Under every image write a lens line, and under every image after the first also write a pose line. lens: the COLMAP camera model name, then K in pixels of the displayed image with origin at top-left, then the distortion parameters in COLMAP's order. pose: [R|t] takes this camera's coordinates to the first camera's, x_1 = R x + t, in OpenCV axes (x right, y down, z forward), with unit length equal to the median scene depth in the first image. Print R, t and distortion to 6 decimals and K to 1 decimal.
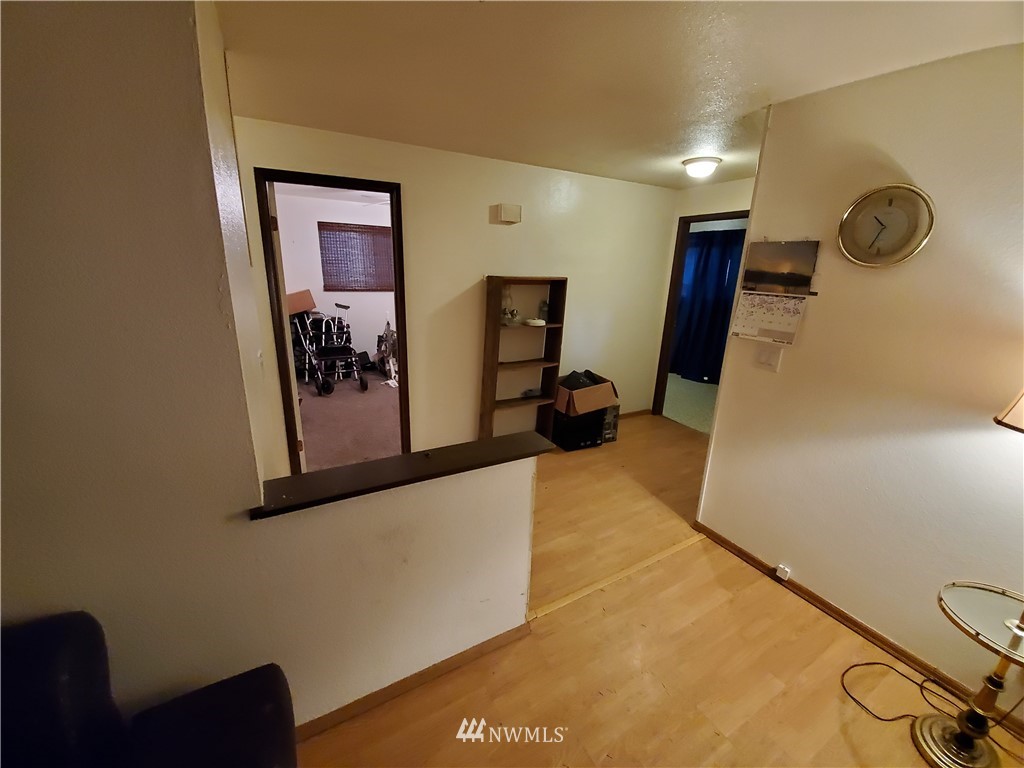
lens RADIAL K [[399.9, 0, 510.5], [0, 399.9, 380.5], [0, 0, 1]] dist [0.008643, -0.012926]
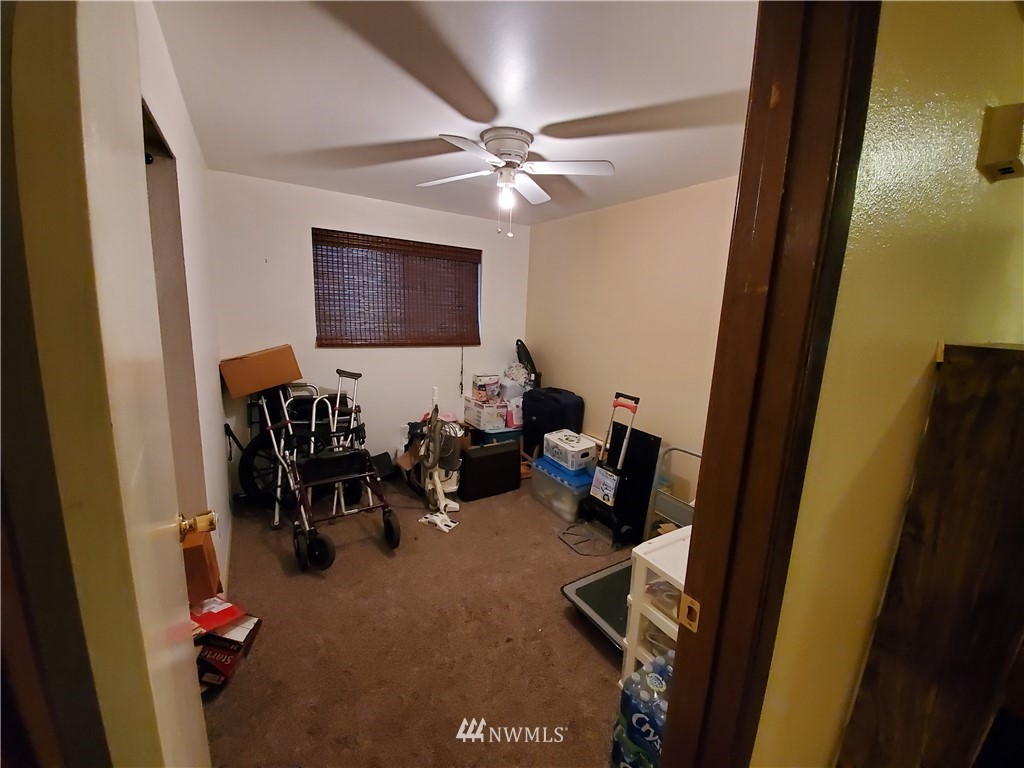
lens RADIAL K [[399.9, 0, 510.5], [0, 399.9, 380.5], [0, 0, 1]] dist [0.008643, -0.012926]
pose [[0.999025, 0.000502, 0.044139, -0.222064], [0.004090, 0.994581, -0.103886, -0.119495], [-0.043952, 0.103965, 0.993609, 0.439283]]
